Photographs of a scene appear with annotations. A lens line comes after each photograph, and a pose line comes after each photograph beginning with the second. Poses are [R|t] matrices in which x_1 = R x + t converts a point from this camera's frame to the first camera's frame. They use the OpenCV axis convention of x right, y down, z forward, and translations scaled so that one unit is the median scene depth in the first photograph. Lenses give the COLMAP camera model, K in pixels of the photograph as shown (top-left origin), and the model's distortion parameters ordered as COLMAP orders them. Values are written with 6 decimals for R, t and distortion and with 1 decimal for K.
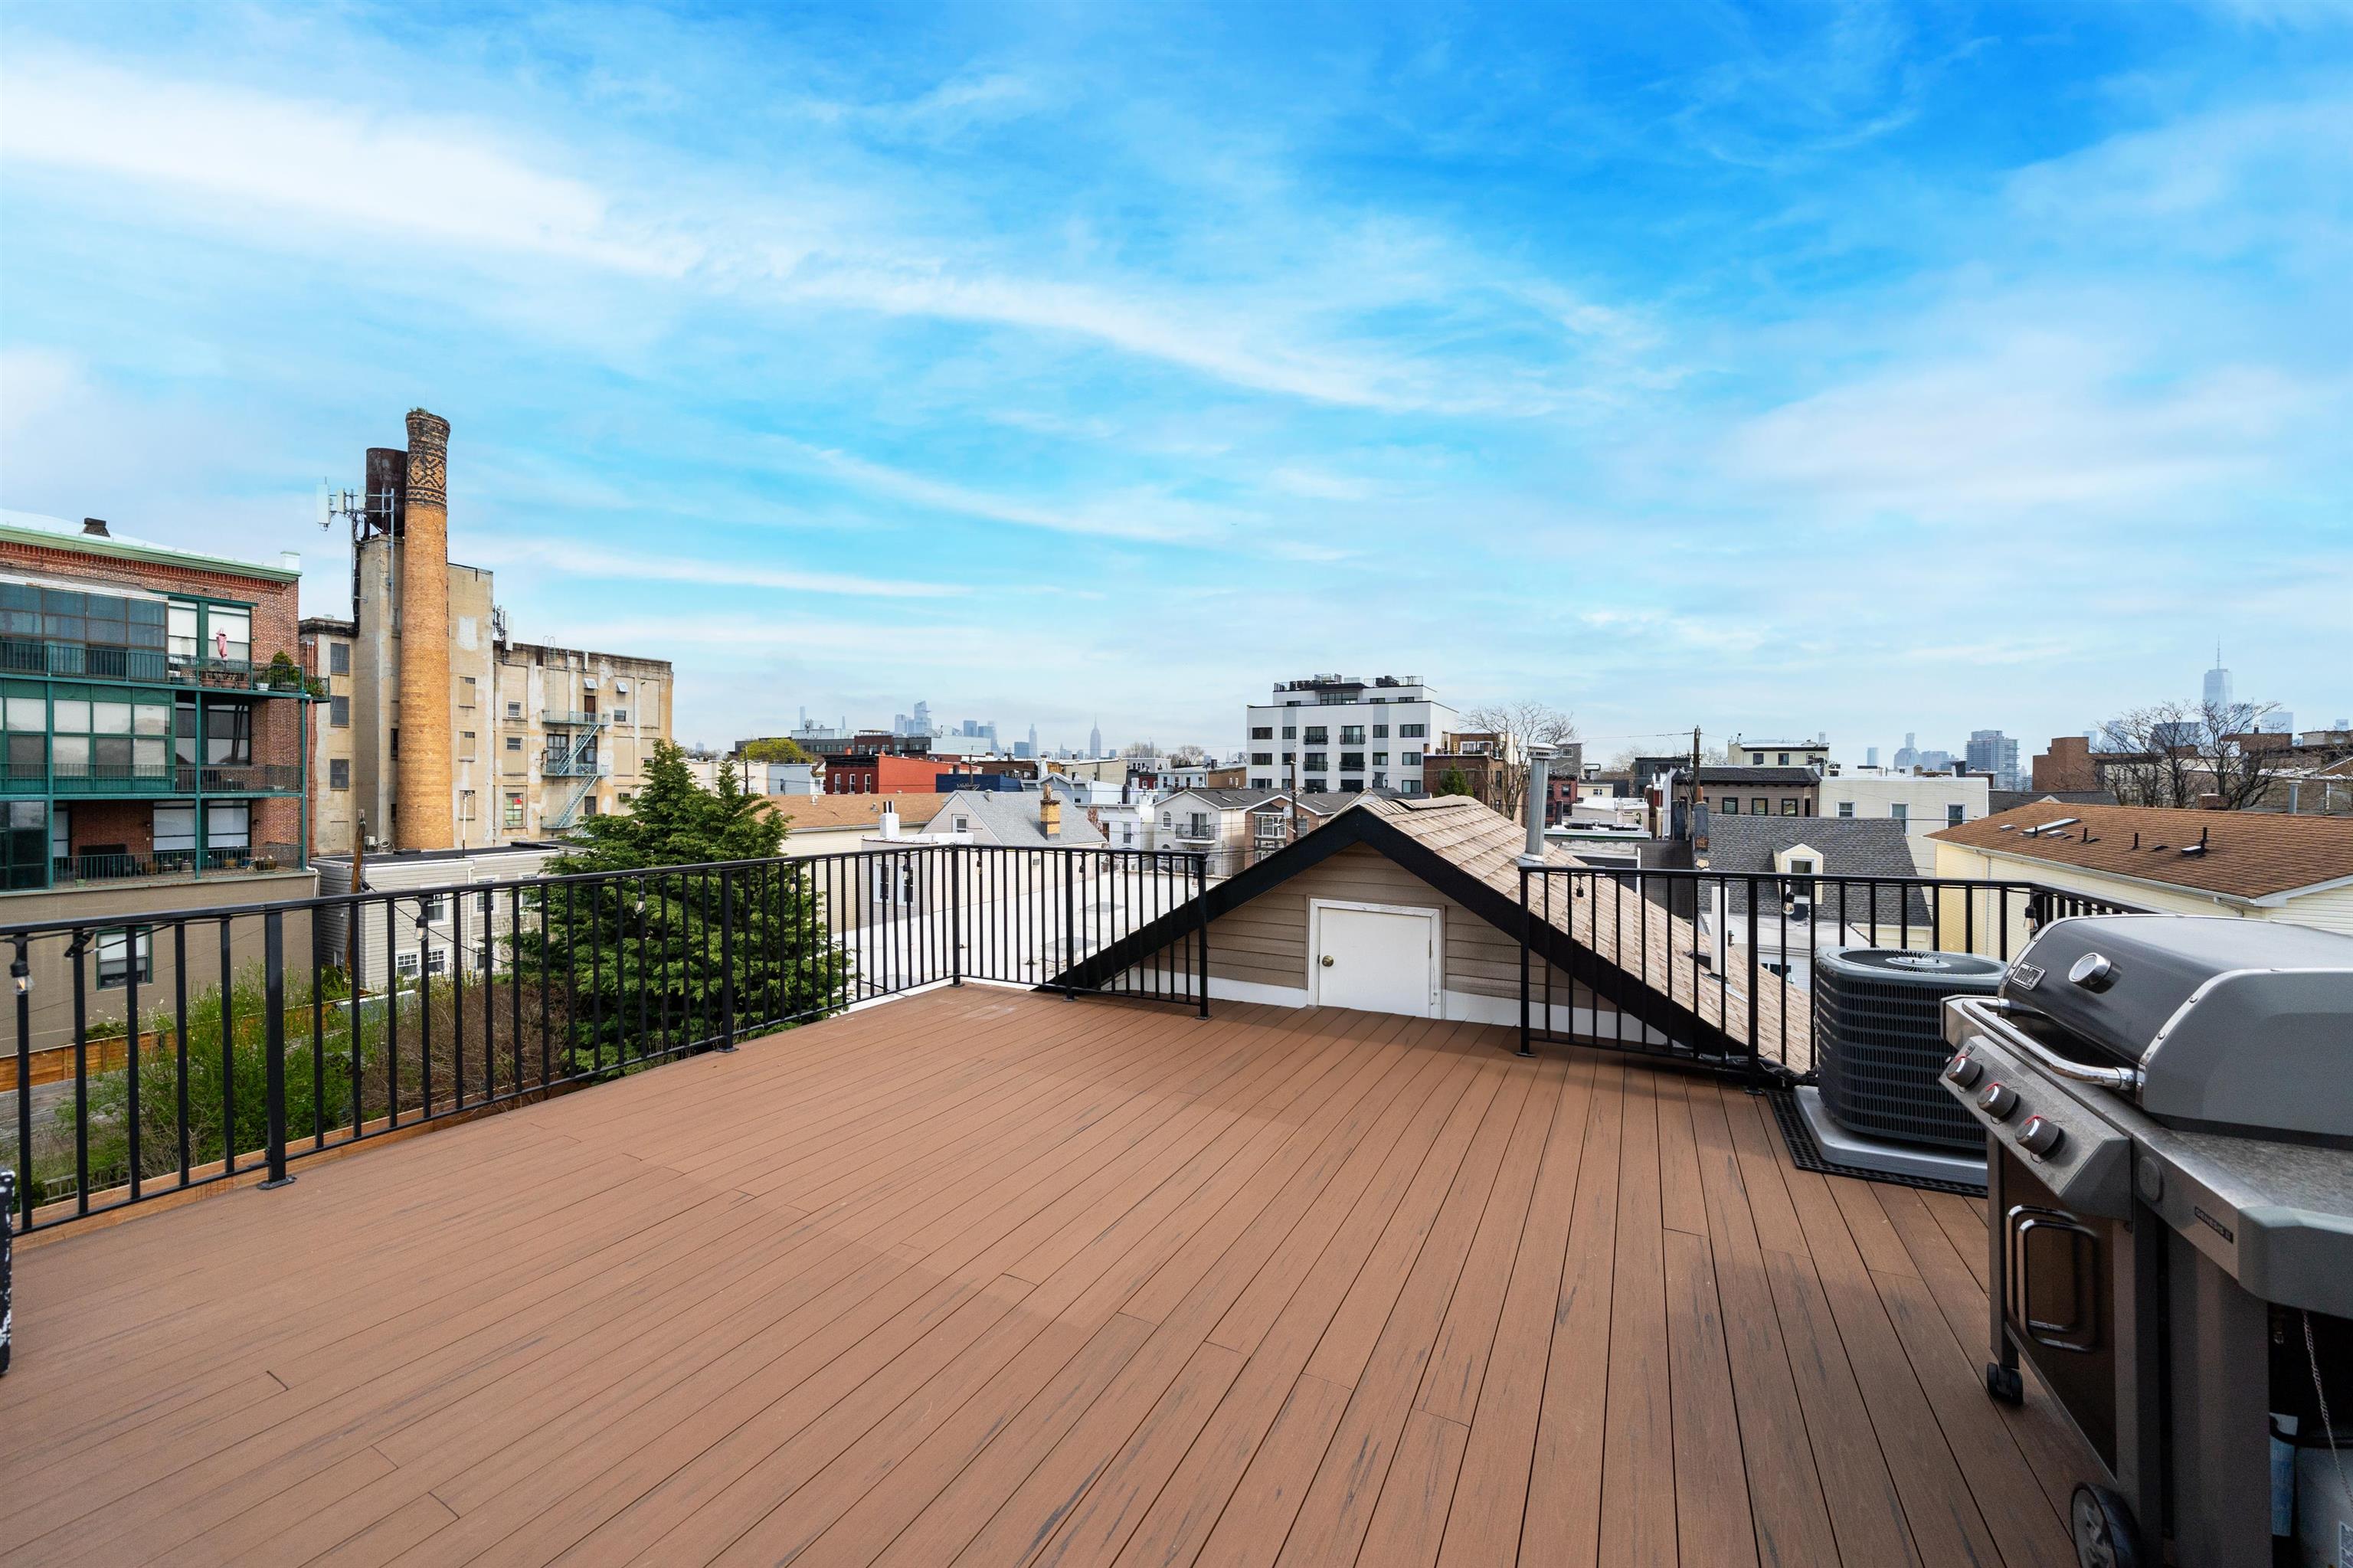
lens RADIAL K [[861.4, 0, 1180.6], [0, 861.4, 787.6], [0, 0, 1]] dist [-0.004409, -0.000262]
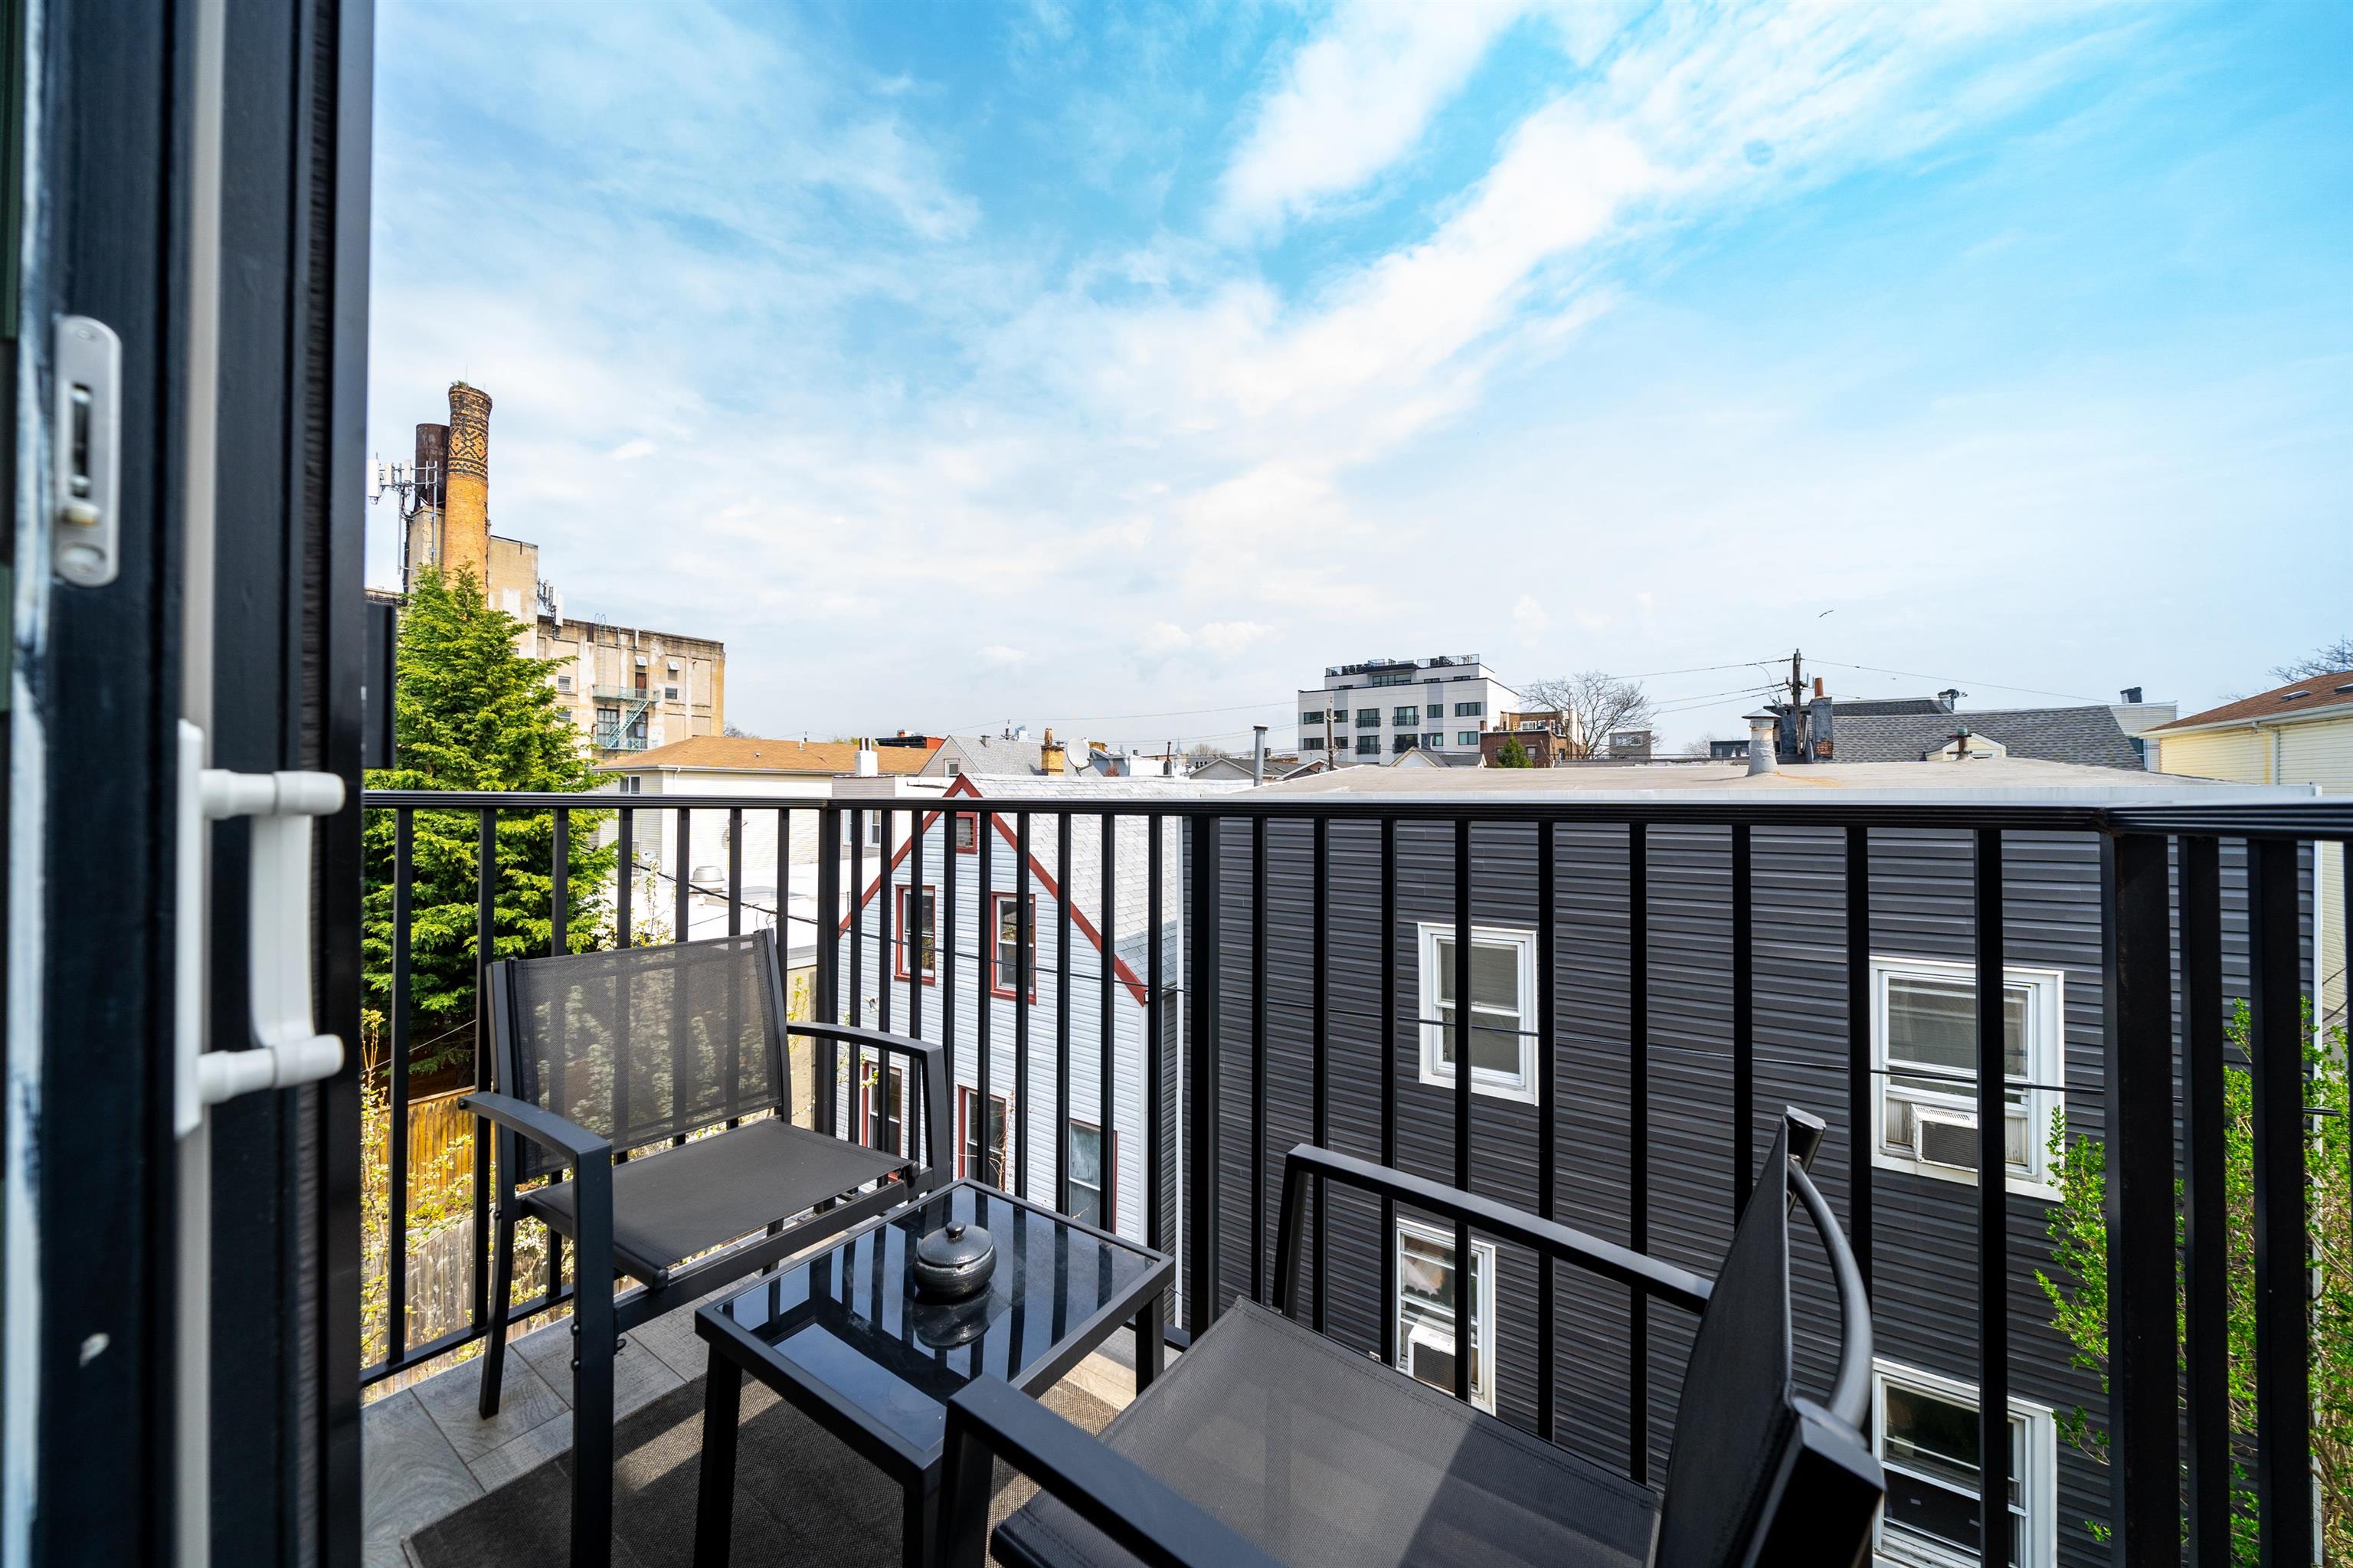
lens RADIAL K [[811.3, 0, 1177.4], [0, 811.3, 776.6], [0, 0, 1]] dist [-0.006703, 0.000013]
pose [[0.995676, -0.008604, -0.092495, 0.038449], [0.006183, 0.999632, -0.026429, 0.043995], [0.092688, 0.025743, 0.995362, 0.092840]]
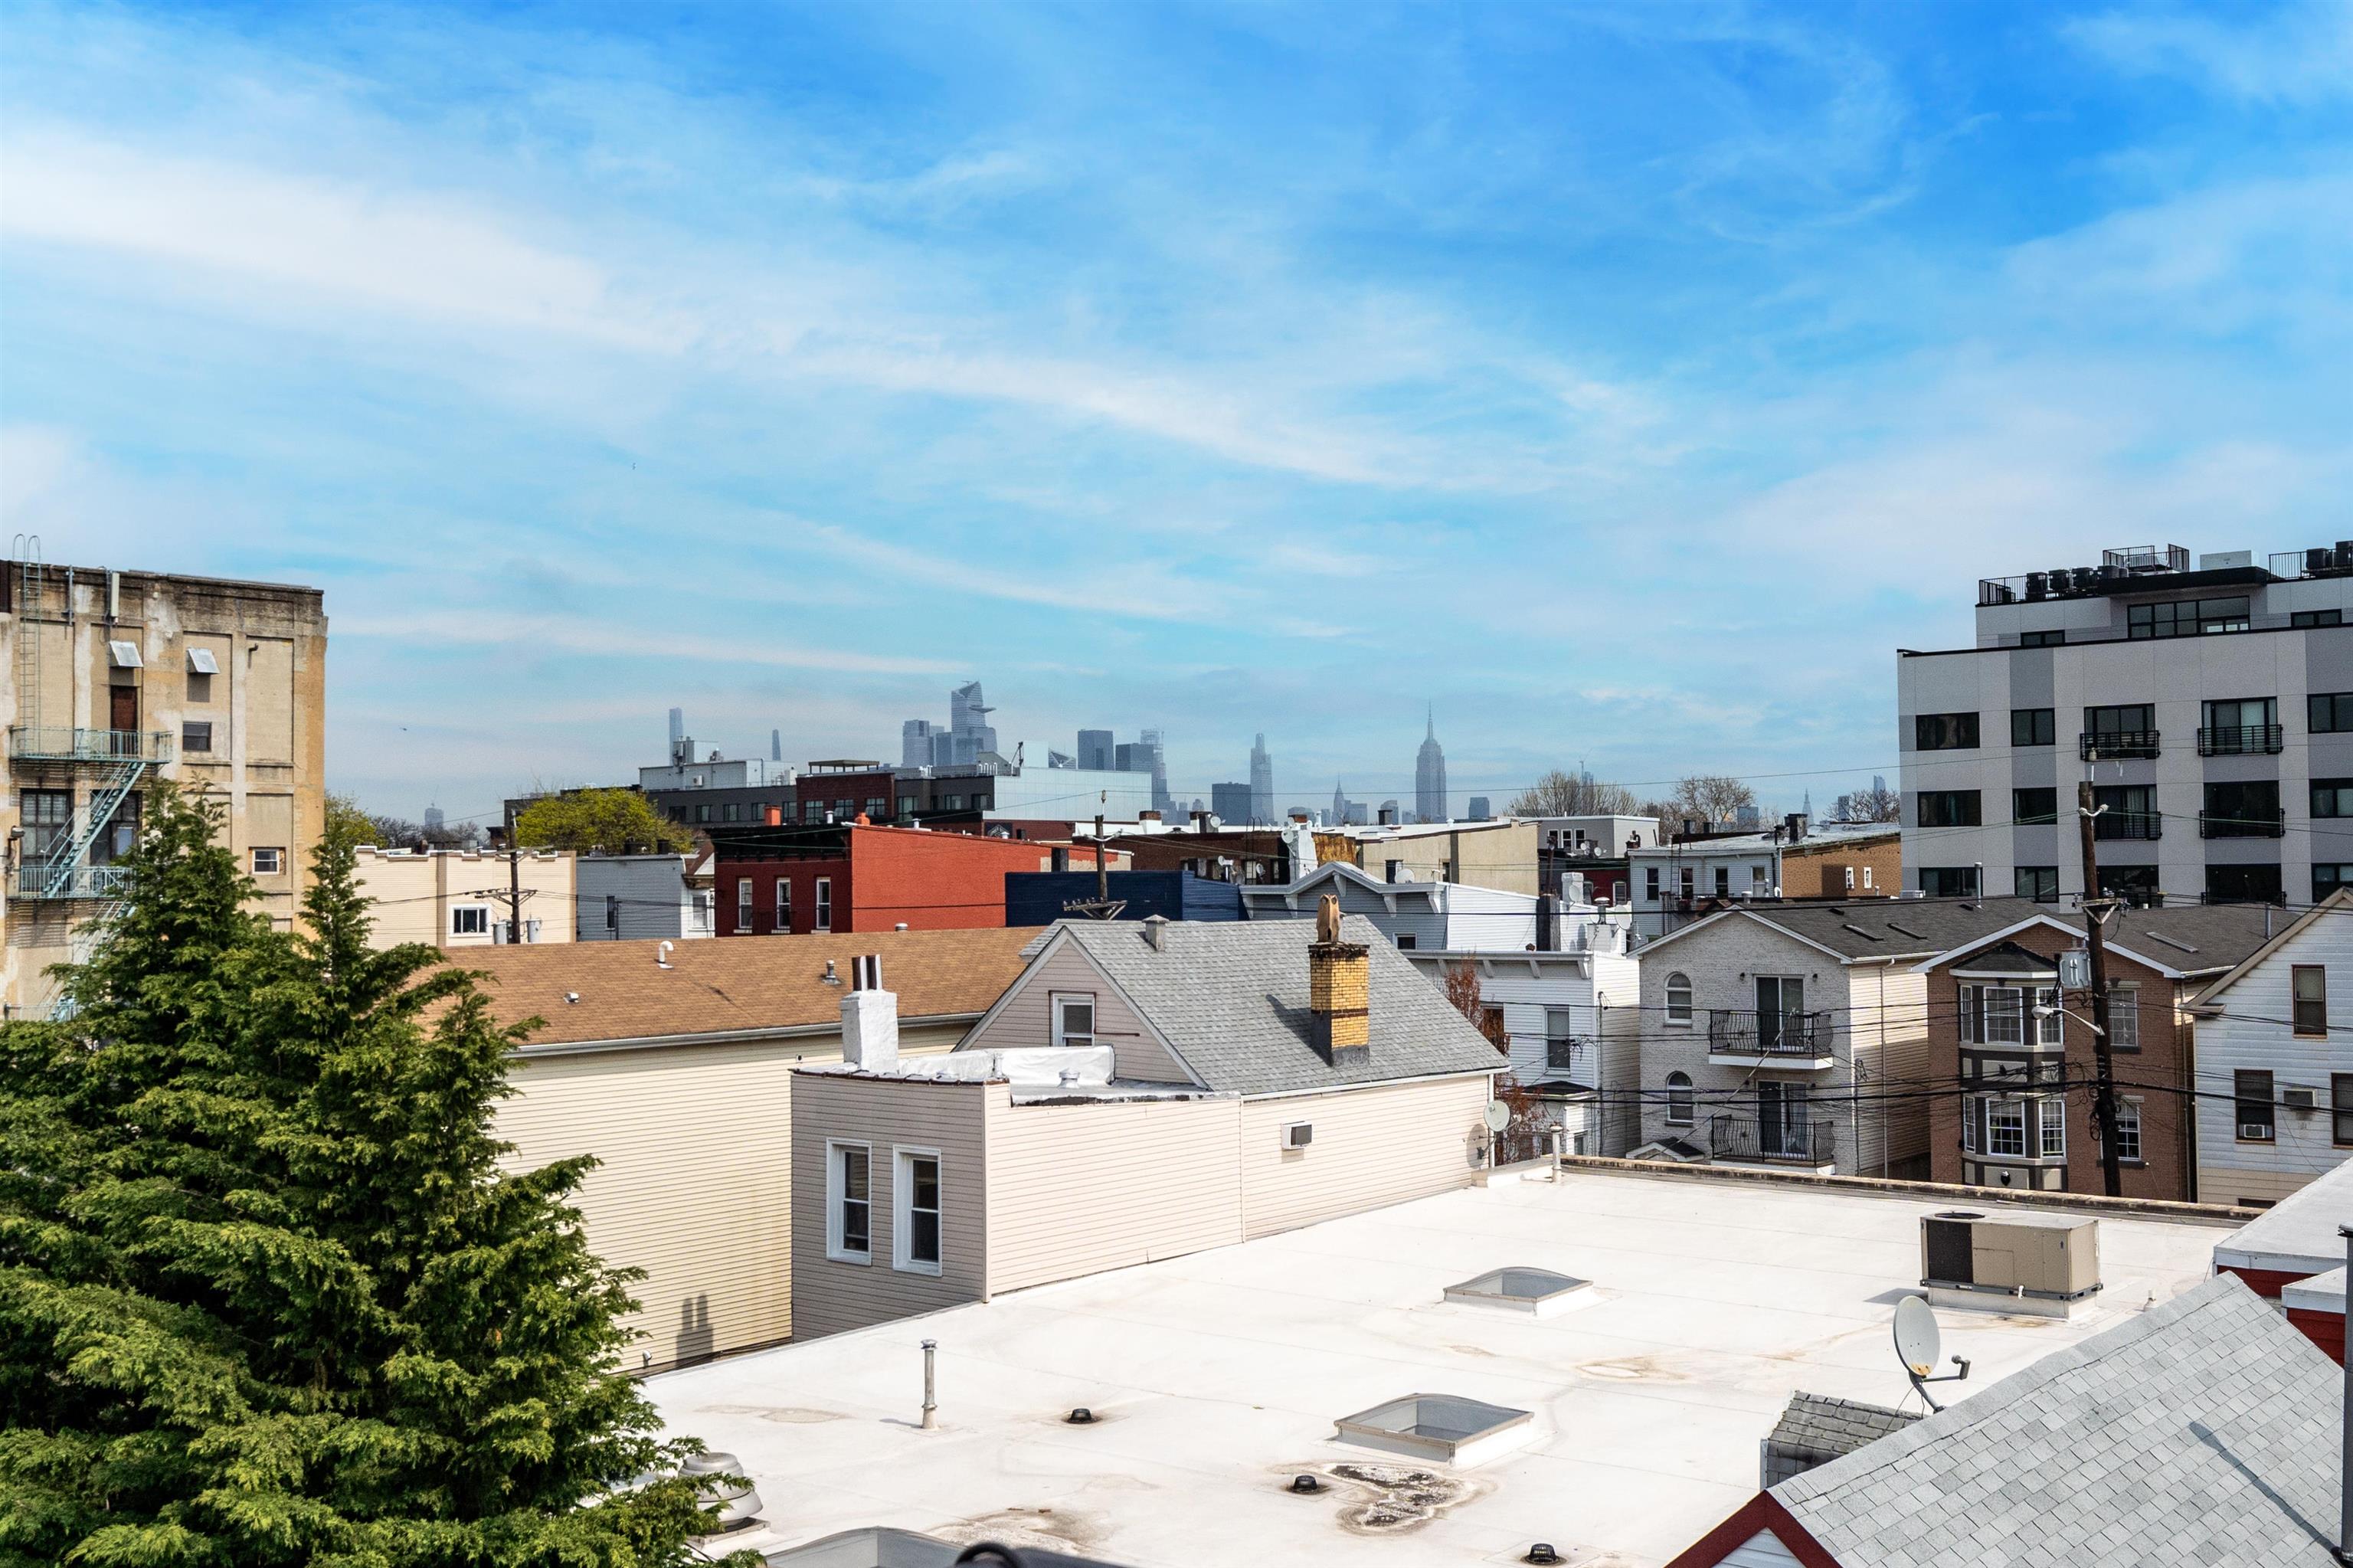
lens RADIAL K [[2391.3, 0, 1194.2], [0, 2391.3, 786.5], [0, 0, 1]] dist [-0.007497, 0.000000]
pose [[0.979988, -0.028133, -0.197057, -0.014789], [0.018452, 0.998539, -0.050796, -0.000158], [0.198198, 0.046143, 0.979075, 0.057371]]
